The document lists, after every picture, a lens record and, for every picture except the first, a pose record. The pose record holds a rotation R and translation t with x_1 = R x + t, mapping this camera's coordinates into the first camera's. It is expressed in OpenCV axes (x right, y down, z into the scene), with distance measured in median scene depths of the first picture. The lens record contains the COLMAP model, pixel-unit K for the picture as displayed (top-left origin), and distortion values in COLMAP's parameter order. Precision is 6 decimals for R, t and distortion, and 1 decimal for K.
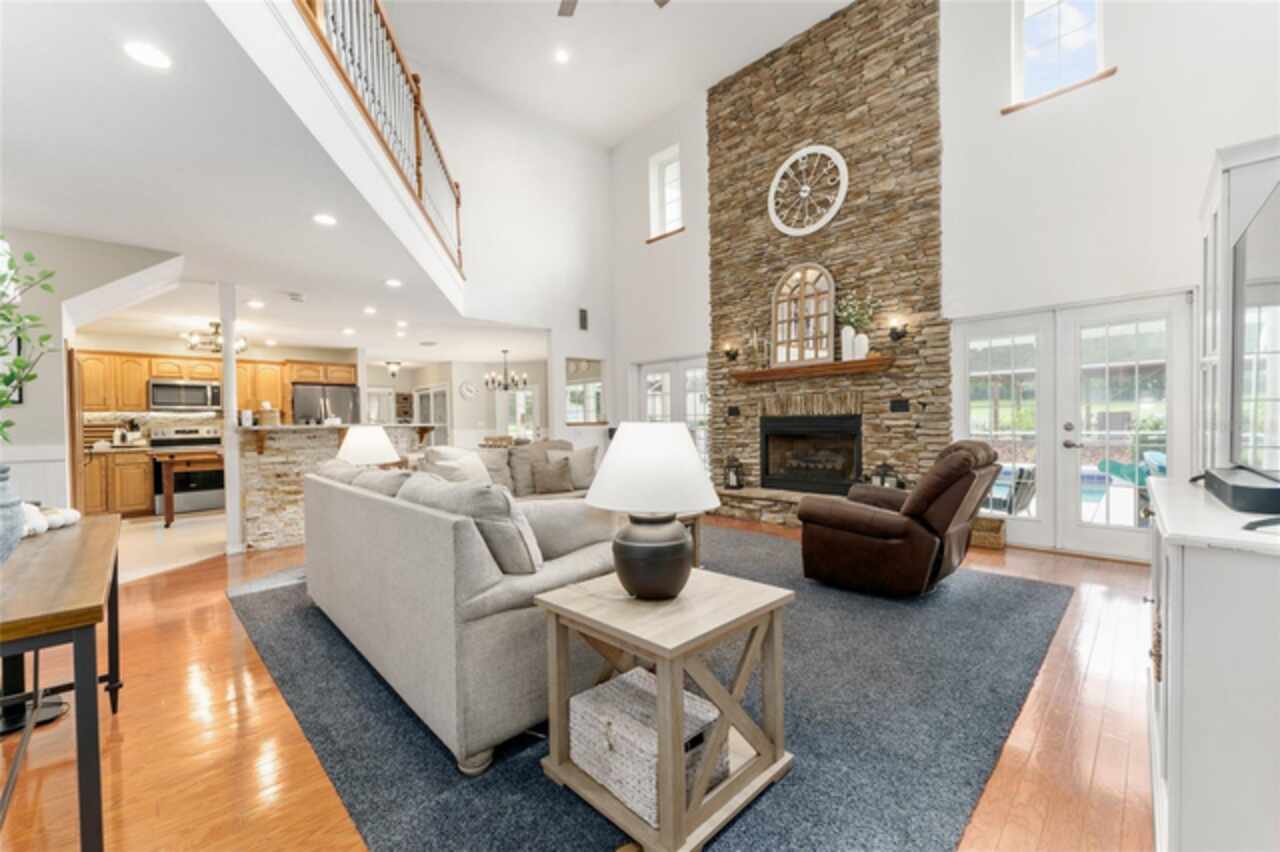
lens RADIAL K [[514.2, 0, 643.7], [0, 514.2, 428.7], [0, 0, 1]] dist [-0.000680, -0.000155]
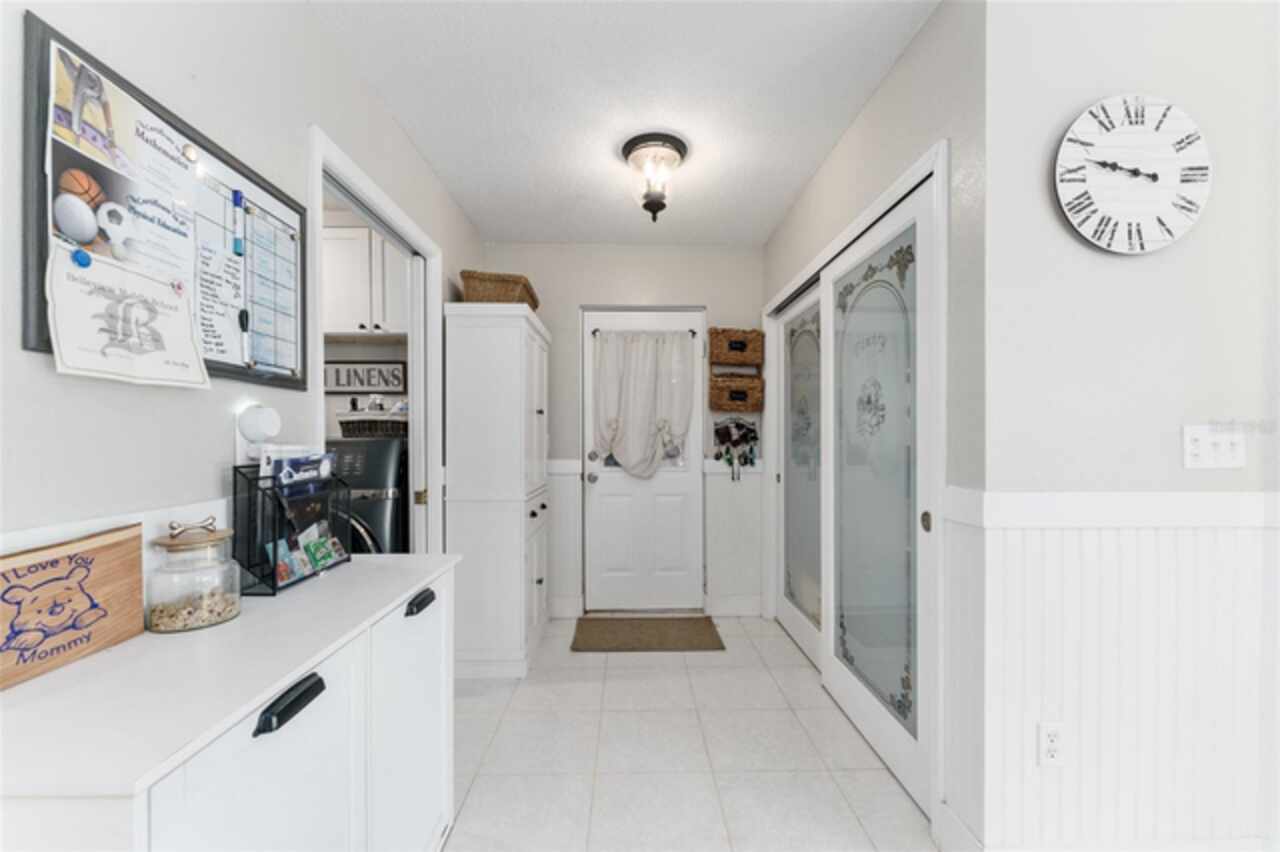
lens RADIAL K [[514.2, 0, 641.3], [0, 514.2, 433.7], [0, 0, 1]] dist [-0.000680, -0.000155]
pose [[0.733477, 0.012873, -0.679592, -0.308952], [-0.018712, 0.999824, -0.001257, -0.008175], [0.679456, 0.013639, 0.733589, 0.757021]]
